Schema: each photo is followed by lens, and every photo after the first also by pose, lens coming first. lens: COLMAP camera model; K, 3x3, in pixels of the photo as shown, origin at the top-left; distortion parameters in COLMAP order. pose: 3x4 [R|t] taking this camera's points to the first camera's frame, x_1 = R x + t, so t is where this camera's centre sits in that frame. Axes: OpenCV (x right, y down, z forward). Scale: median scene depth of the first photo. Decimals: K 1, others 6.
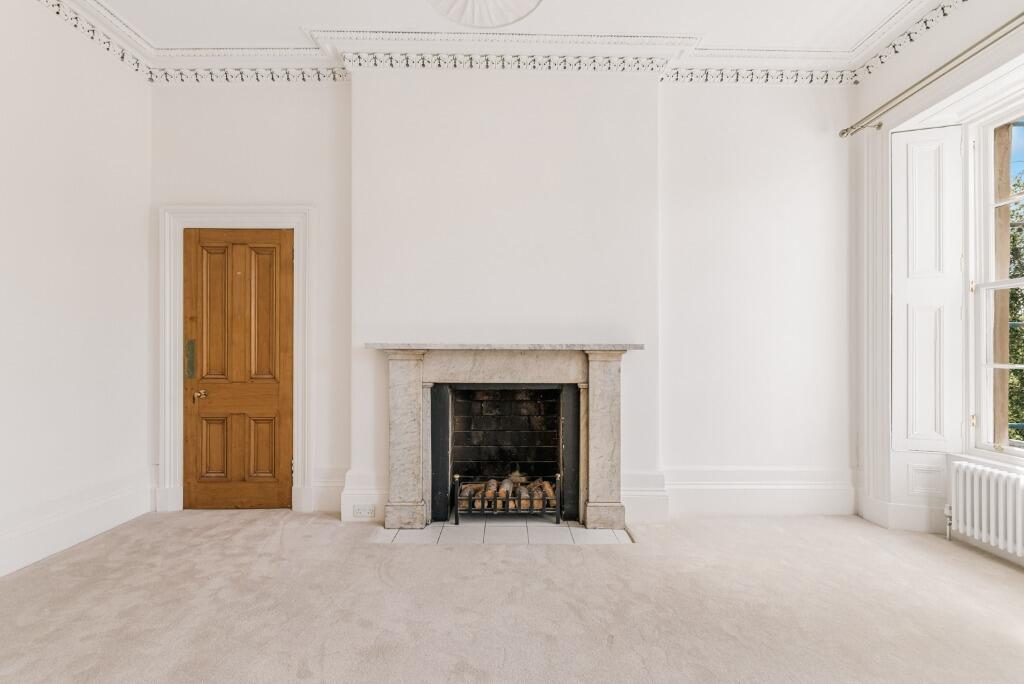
lens RADIAL K [[449.5, 0, 512.8], [0, 449.5, 348.1], [0, 0, 1]] dist [-0.000298, 0.000172]
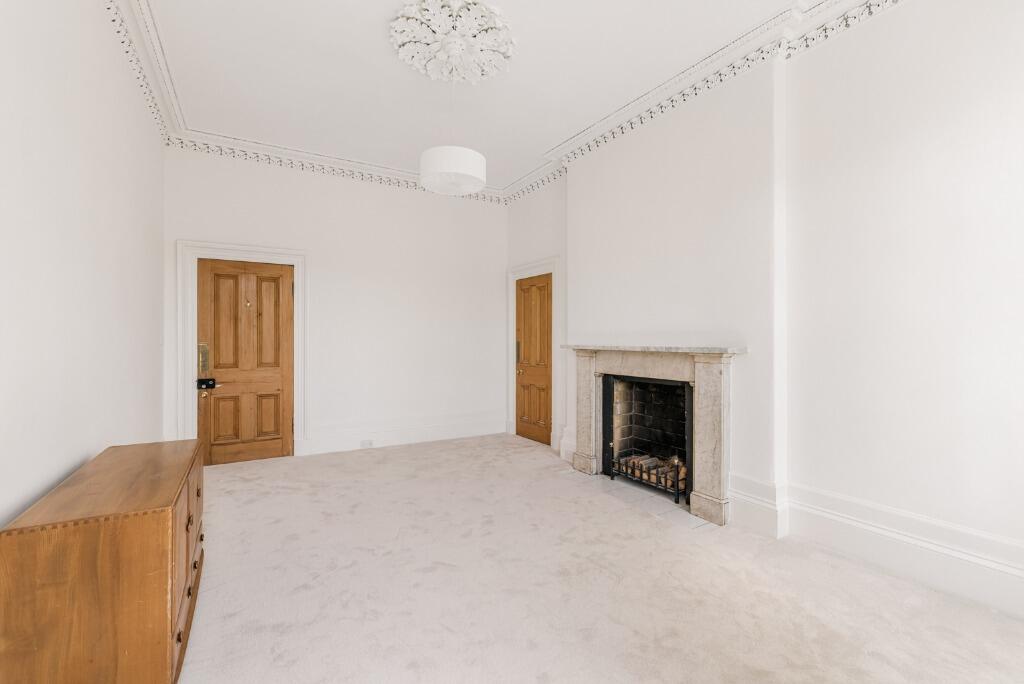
lens RADIAL K [[450.0, 0, 512.0], [0, 450.0, 342.0], [0, 0, 1]] dist [-0.002297, -0.000148]
pose [[0.509712, 0.002418, -0.860342, 0.873035], [0.001267, 0.999993, 0.003561, -0.024597], [0.860344, -0.002905, 0.509706, 0.057118]]
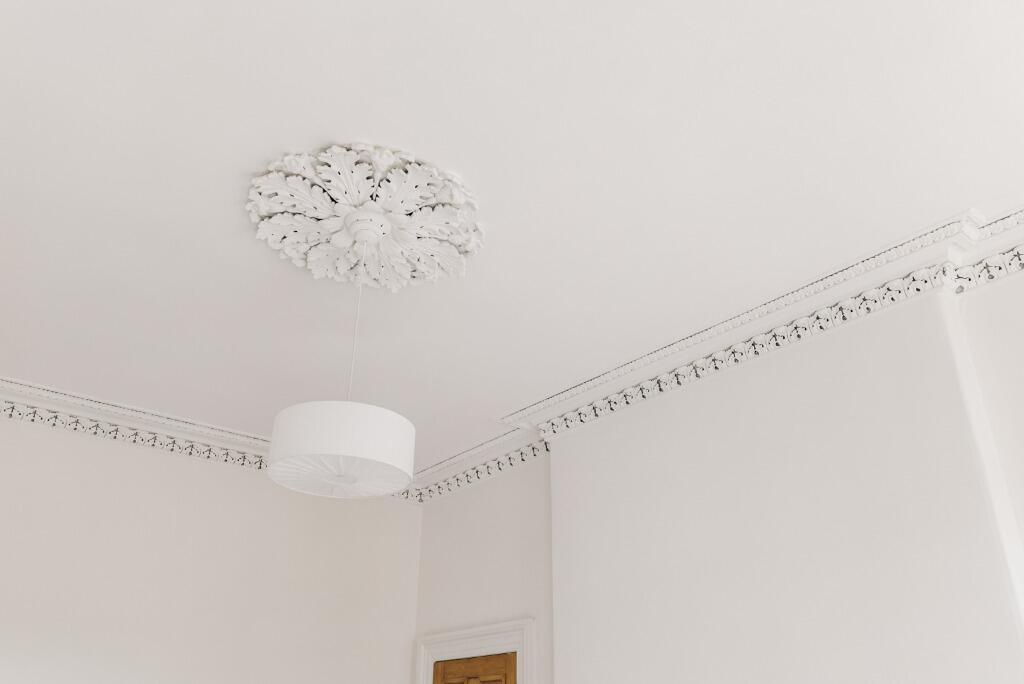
lens RADIAL K [[830.5, 0, 510.8], [0, 830.5, 354.9], [0, 0, 1]] dist [-0.005448, -0.003971]
pose [[0.620200, -0.334803, -0.709408, 0.696850], [-0.007062, 0.901925, -0.431835, -0.120163], [0.784412, 0.272834, 0.557009, 0.086293]]
